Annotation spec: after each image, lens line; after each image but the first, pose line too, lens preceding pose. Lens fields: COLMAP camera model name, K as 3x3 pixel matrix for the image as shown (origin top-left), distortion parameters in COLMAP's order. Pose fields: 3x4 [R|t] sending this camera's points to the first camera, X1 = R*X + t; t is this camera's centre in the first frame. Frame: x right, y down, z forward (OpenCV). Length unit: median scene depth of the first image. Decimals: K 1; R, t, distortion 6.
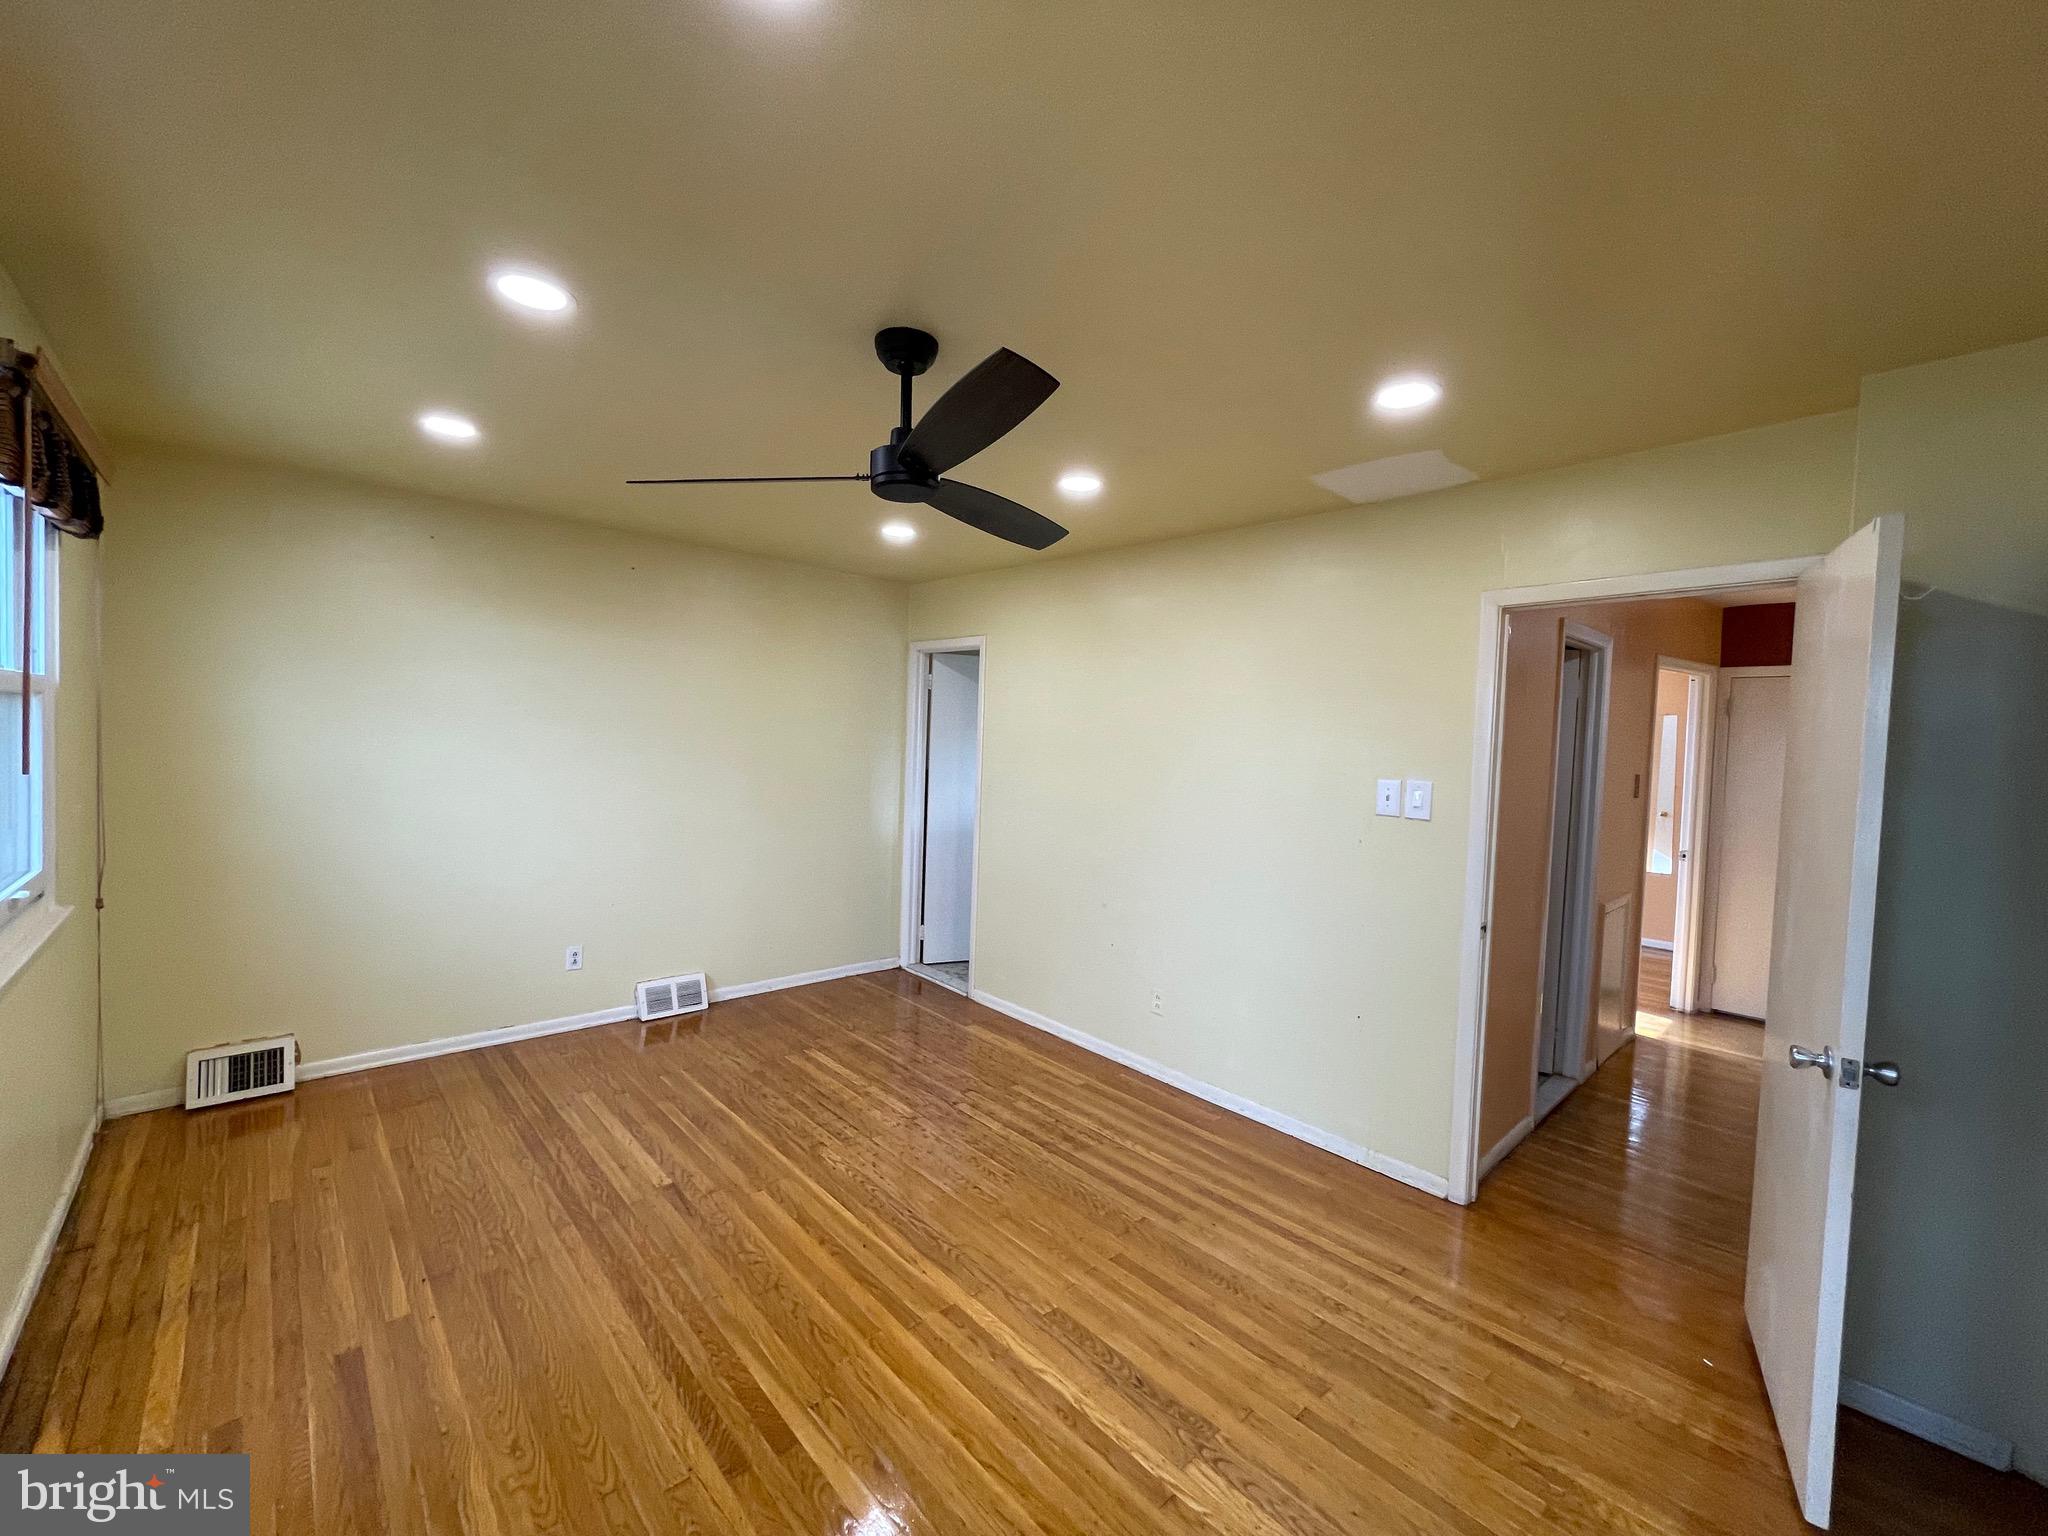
lens RADIAL K [[825.7, 0, 1021.2], [0, 825.7, 761.8], [0, 0, 1]] dist [-0.003782, 0.000143]
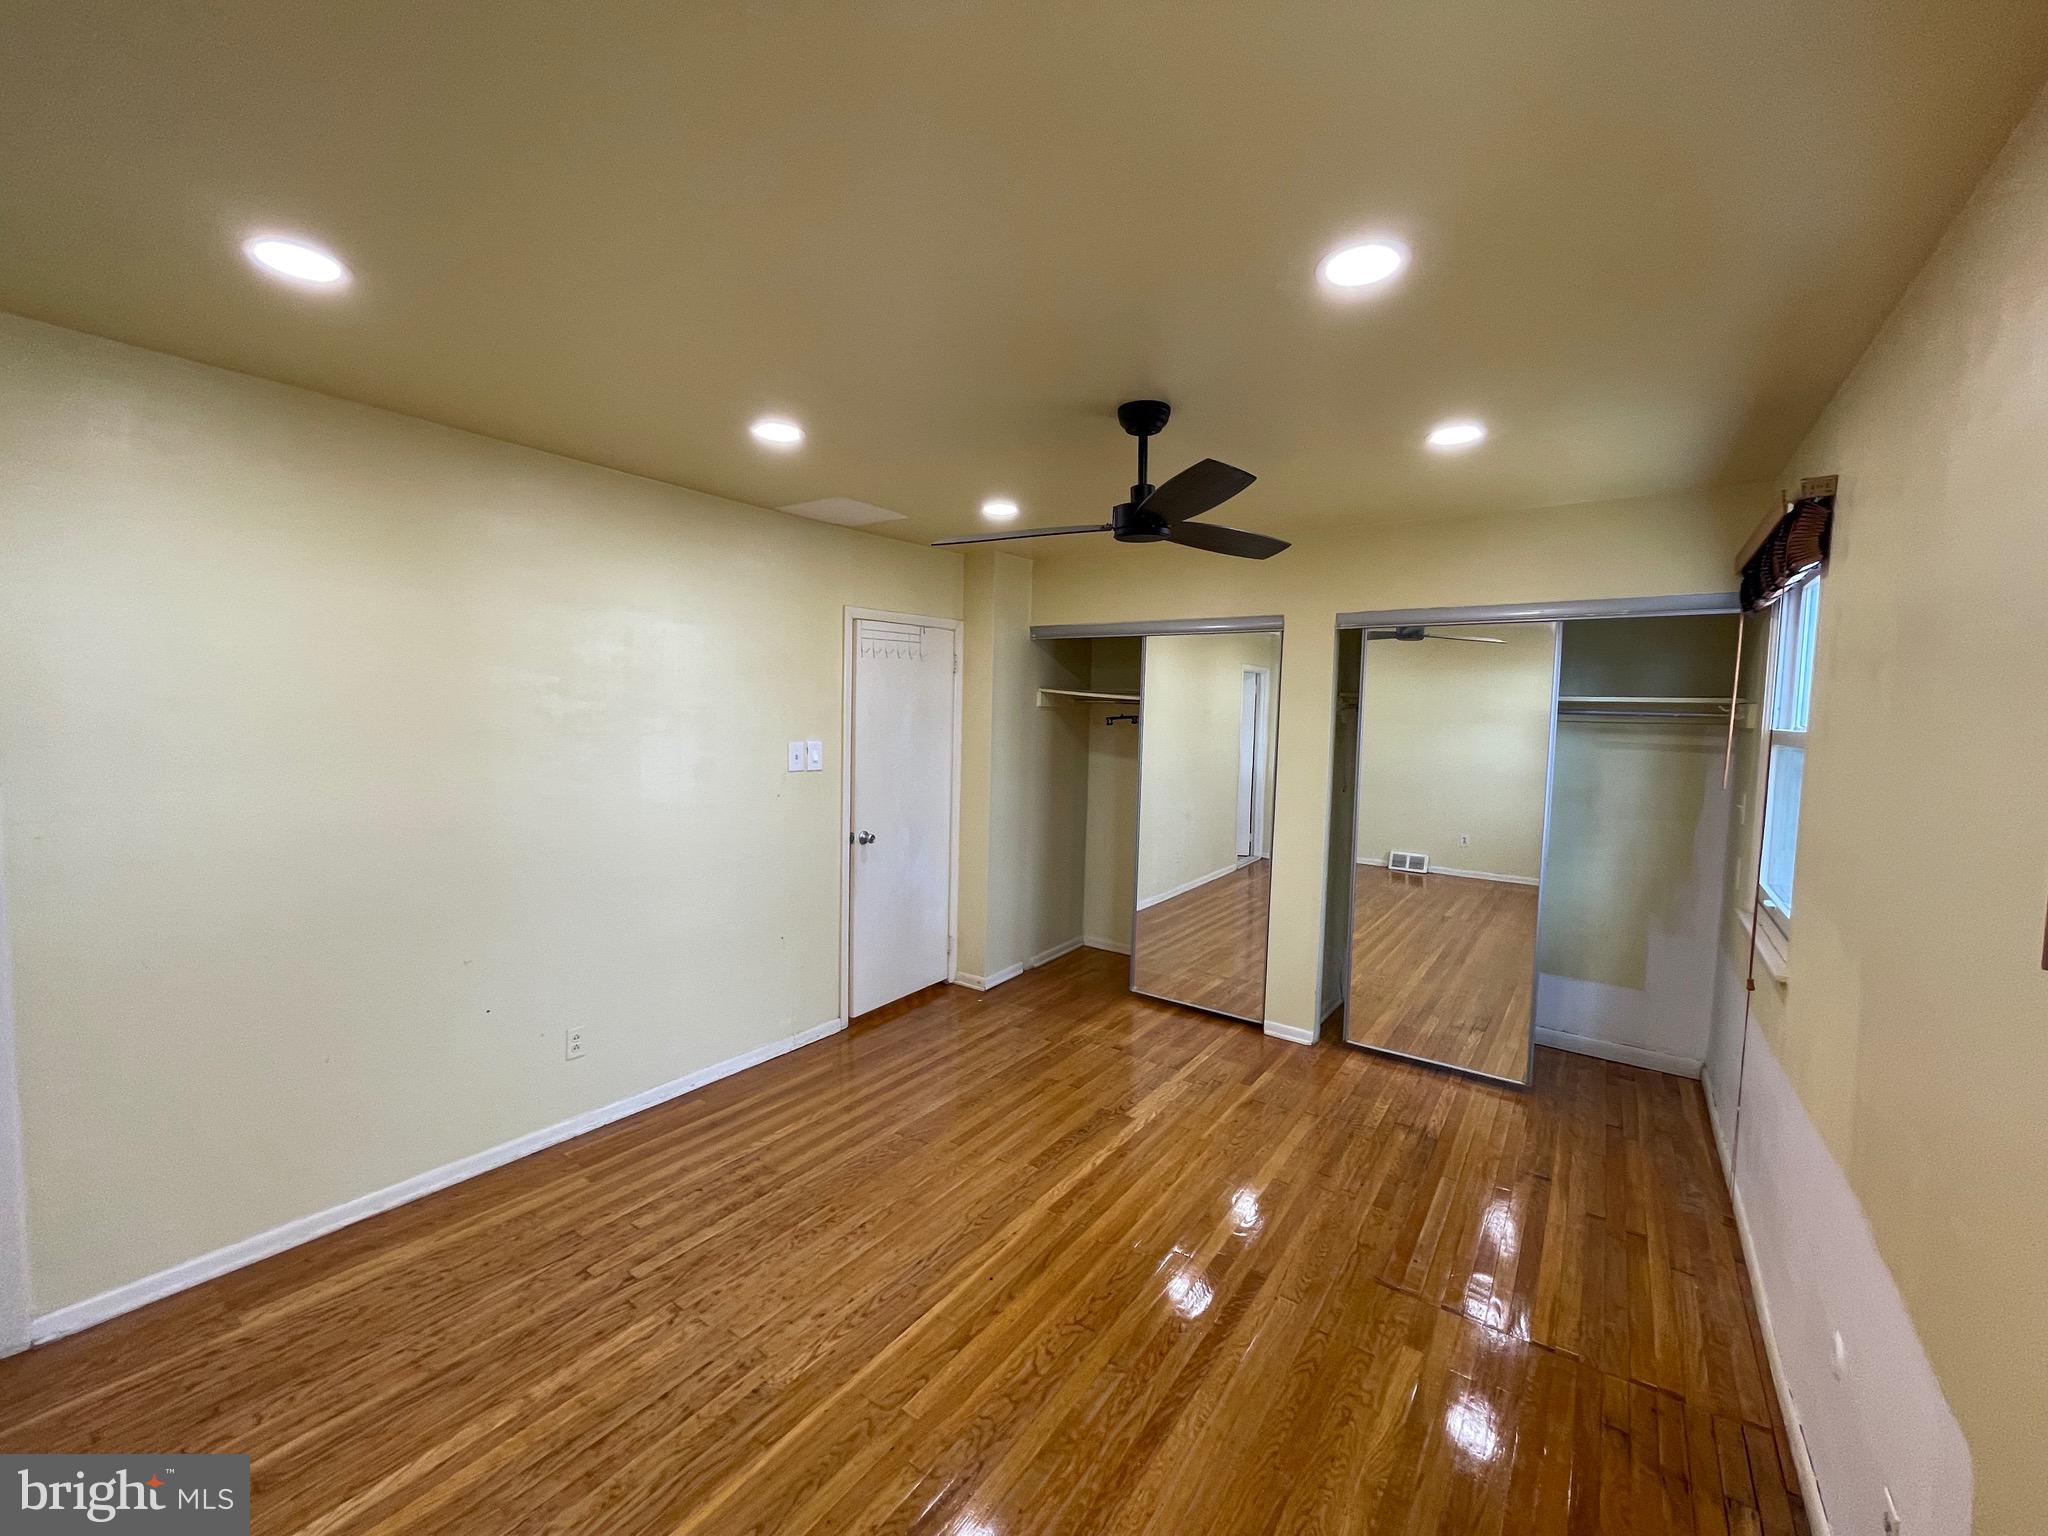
lens RADIAL K [[825.7, 0, 1023.1], [0, 825.7, 764.3], [0, 0, 1]] dist [-0.003782, 0.000143]
pose [[-0.208954, -0.108334, 0.971906, -1.083884], [-0.000343, 0.993853, 0.110707, -0.107582], [-0.977925, 0.022800, -0.207707, 1.180266]]
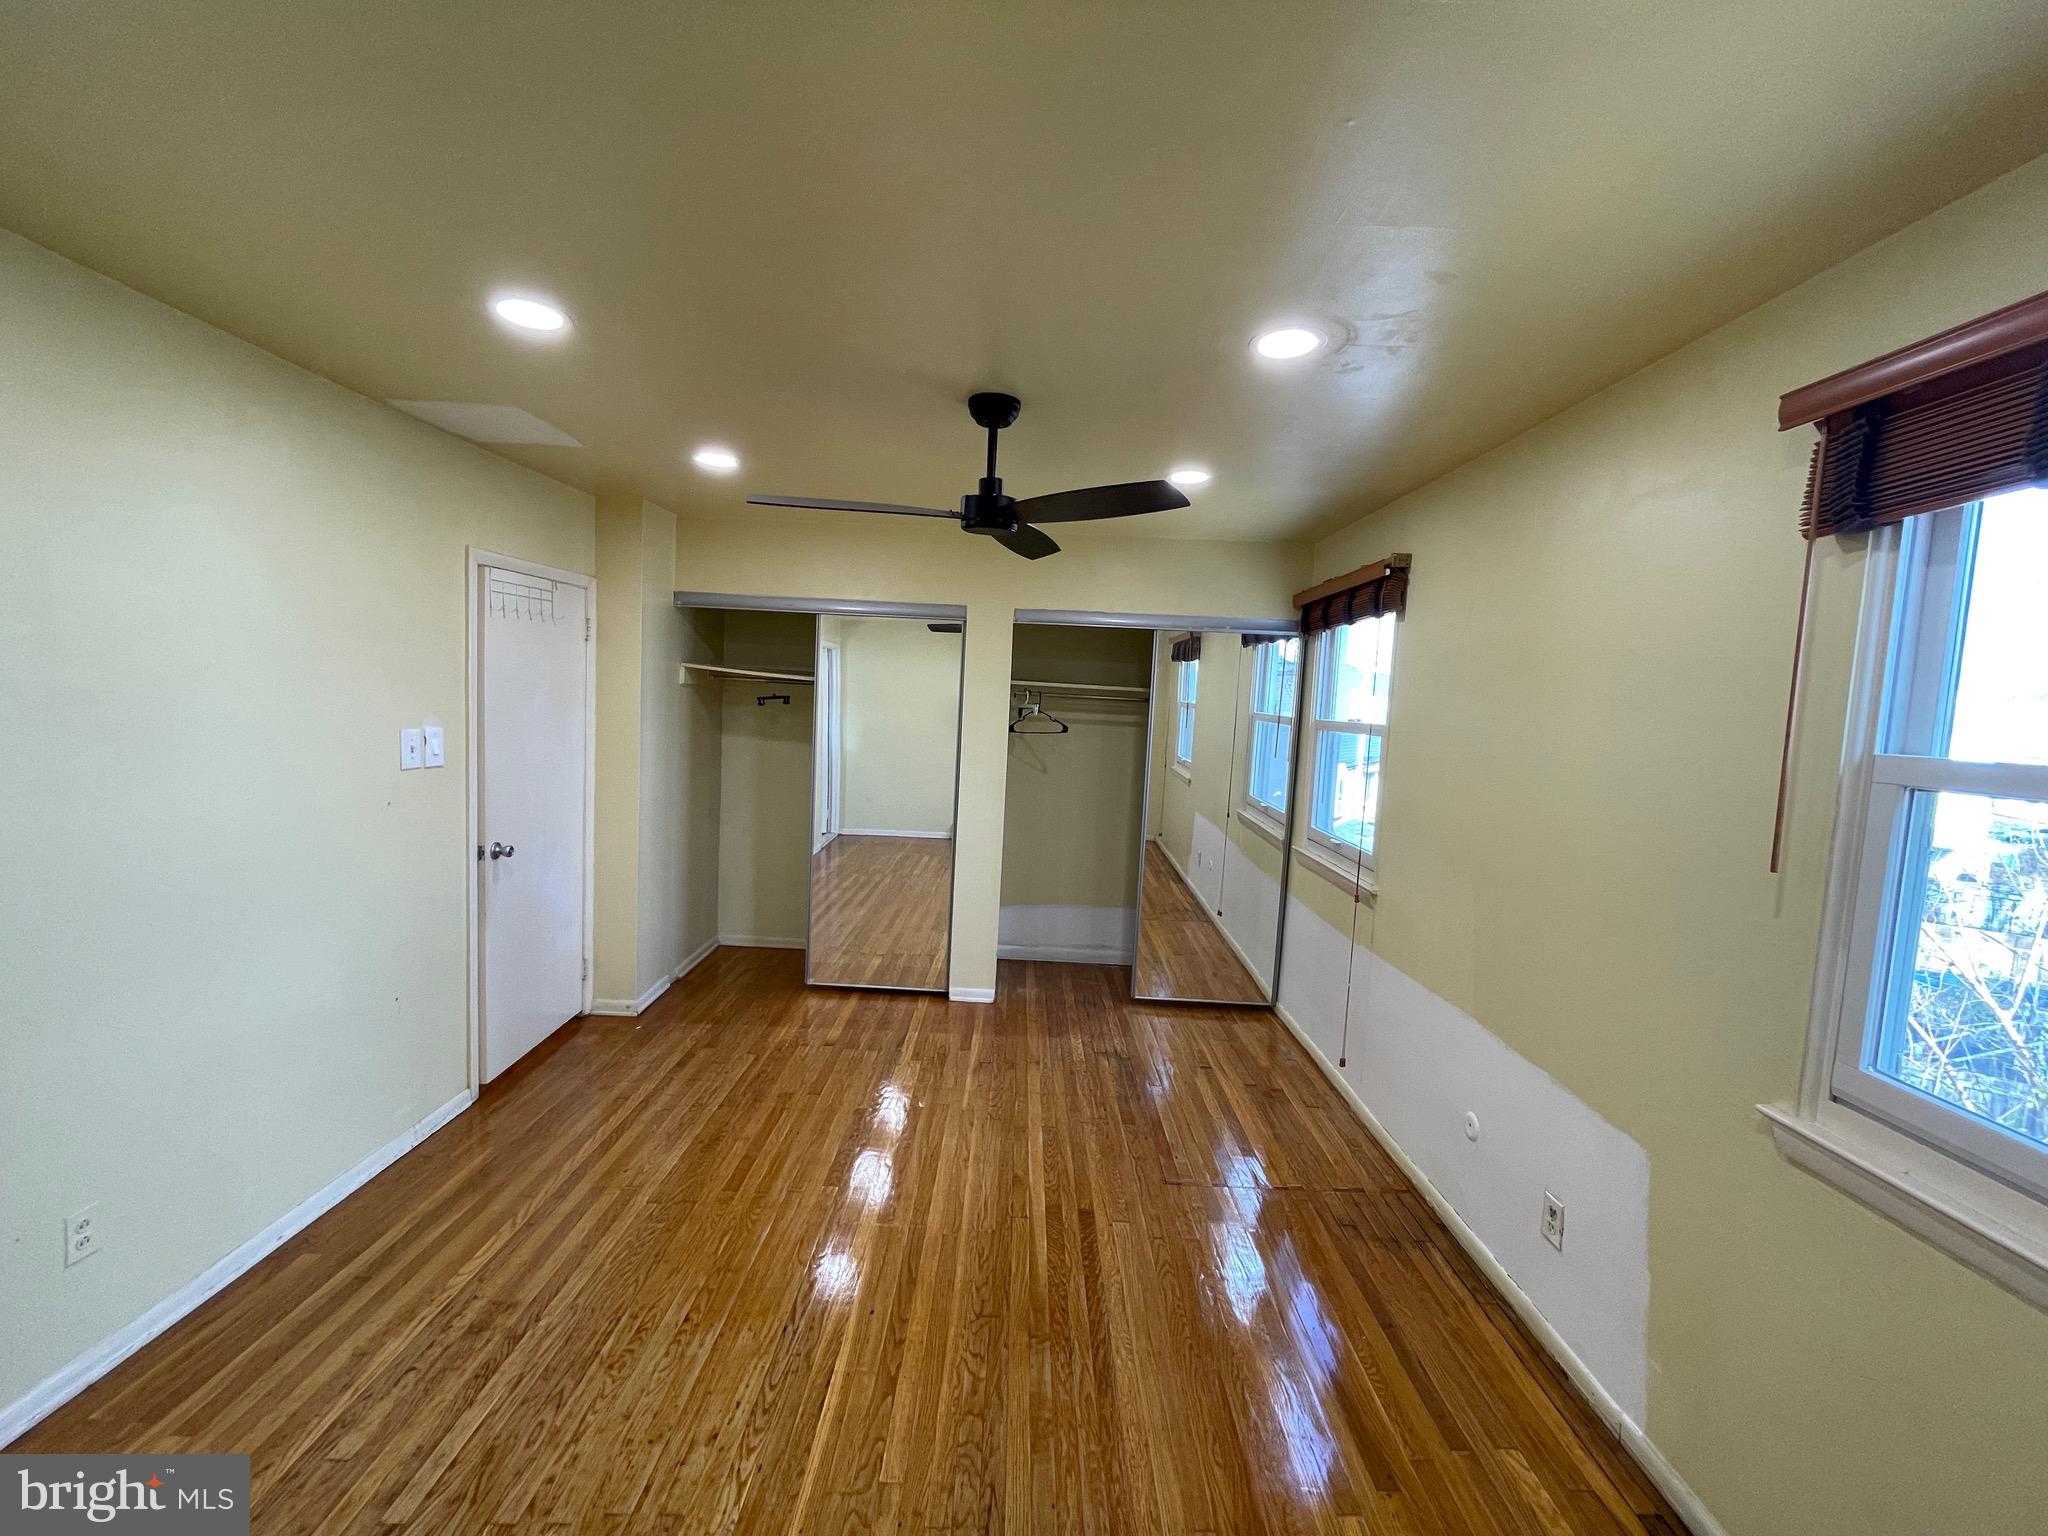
lens RADIAL K [[825.7, 0, 1022.1], [0, 825.7, 763.2], [0, 0, 1]] dist [-0.003782, 0.000143]
pose [[-0.733431, -0.125587, 0.668062, -0.847364], [-0.054231, 0.990463, 0.126657, -0.119483], [-0.677597, 0.056665, -0.733247, 1.548544]]
